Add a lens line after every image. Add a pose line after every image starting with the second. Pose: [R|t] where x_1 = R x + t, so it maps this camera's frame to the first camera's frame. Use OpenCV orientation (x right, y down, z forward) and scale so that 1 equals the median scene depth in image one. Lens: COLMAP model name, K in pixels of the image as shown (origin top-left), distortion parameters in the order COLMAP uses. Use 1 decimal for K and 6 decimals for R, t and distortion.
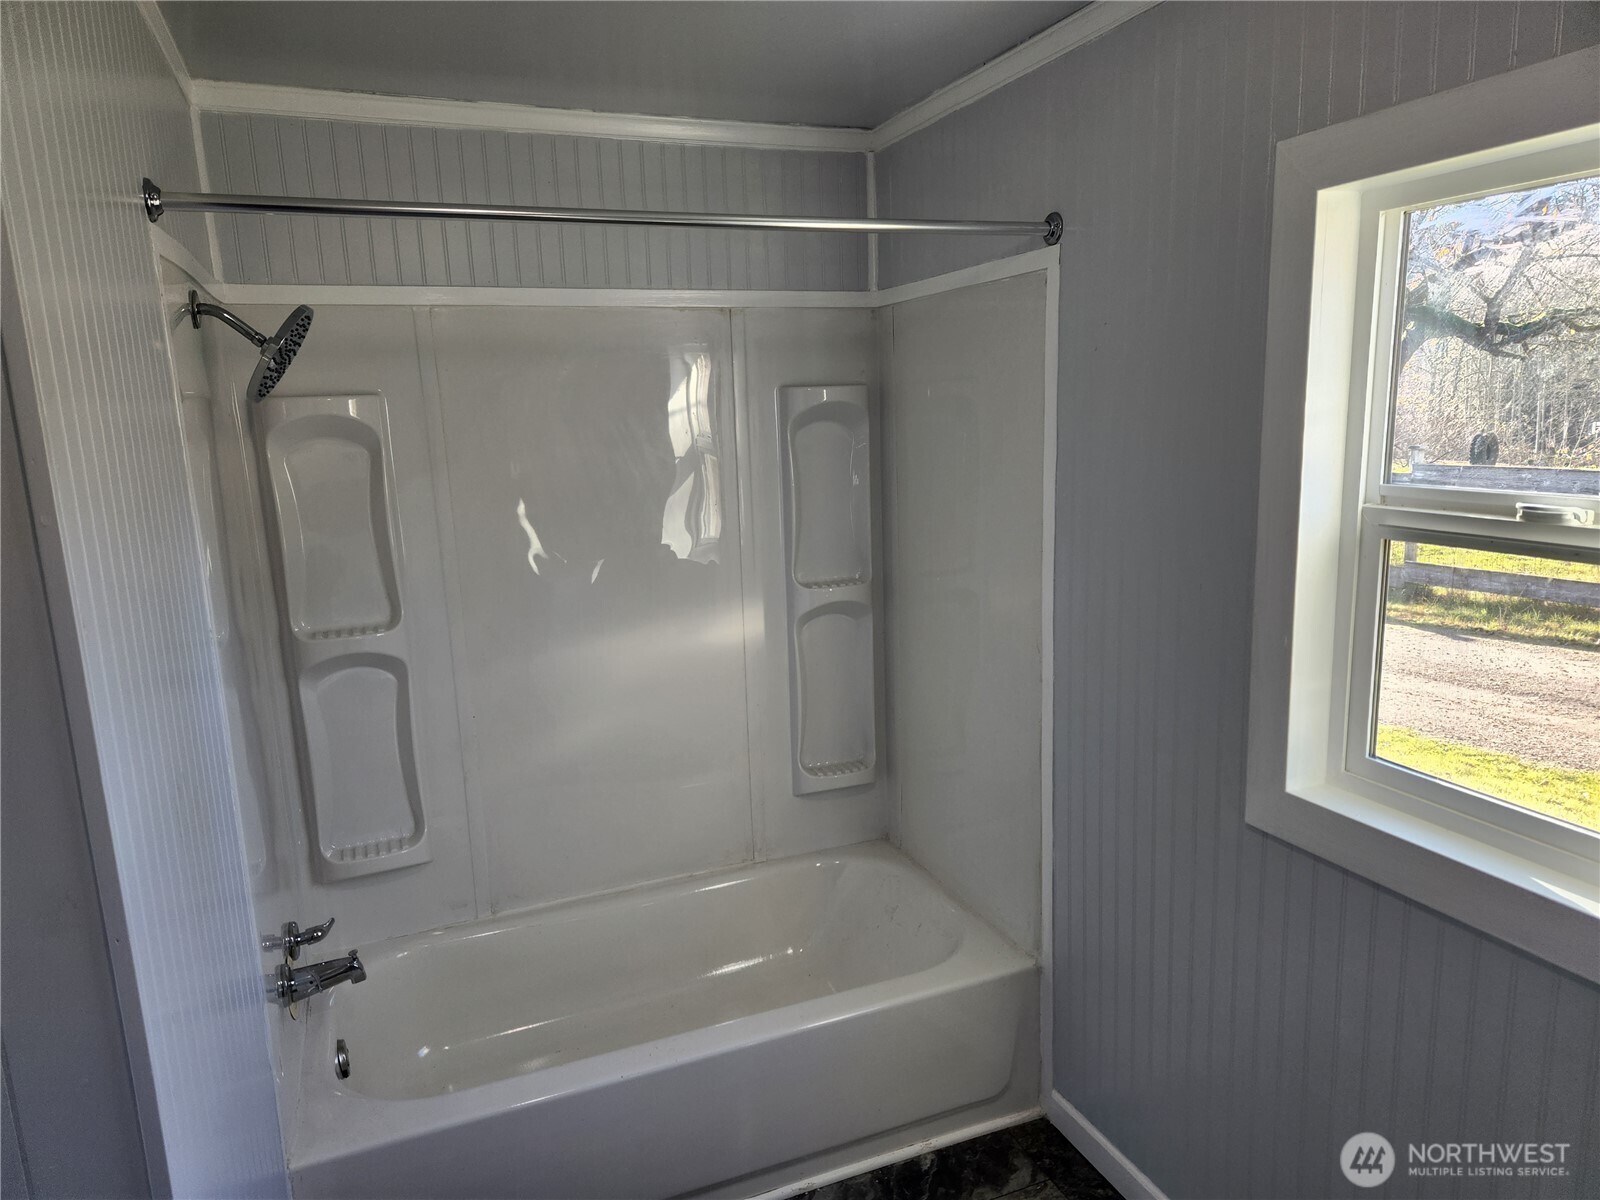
lens RADIAL K [[1072.1, 0, 805.4], [0, 1072.1, 603.8], [0, 0, 1]] dist [0.073840, -0.076006]
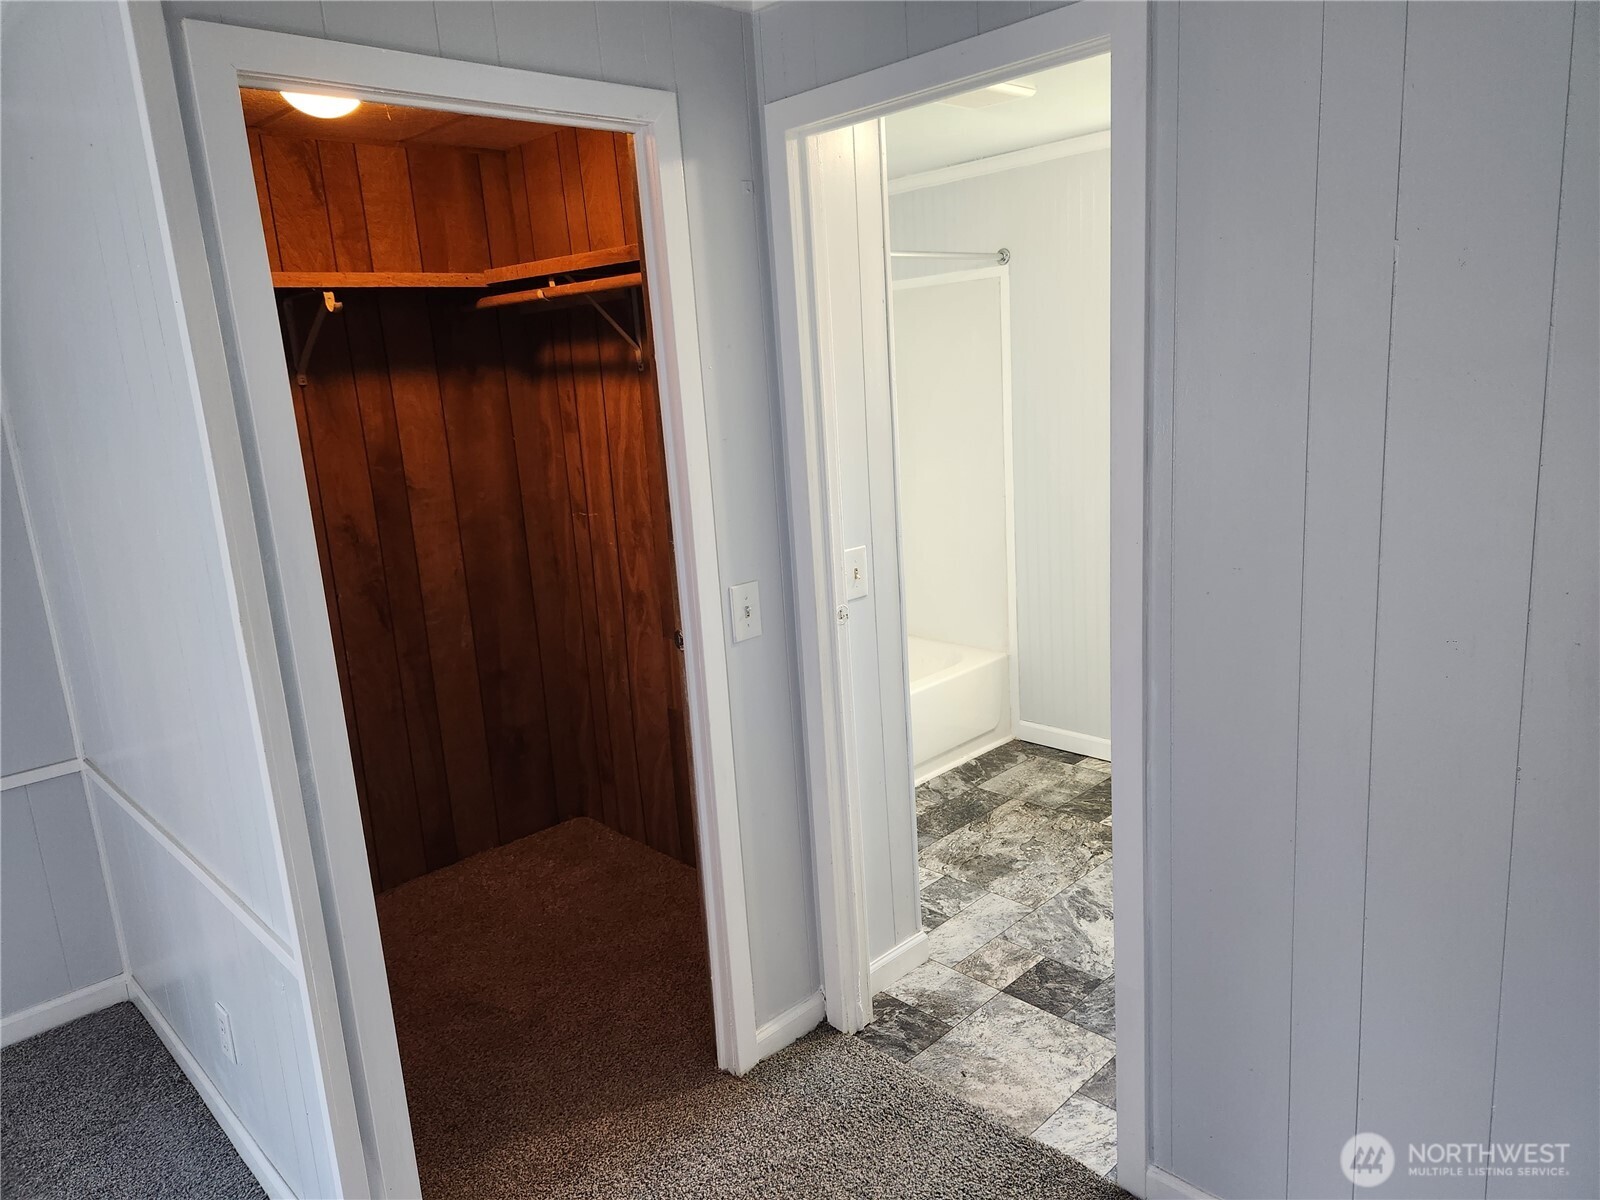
lens RADIAL K [[1072.1, 0, 805.4], [0, 1072.1, 603.8], [0, 0, 1]] dist [0.073840, -0.076006]
pose [[0.926157, -0.116364, 0.358739, -0.778907], [0.111118, 0.993181, 0.035284, 0.148040], [-0.360398, 0.007183, 0.932771, -0.607819]]
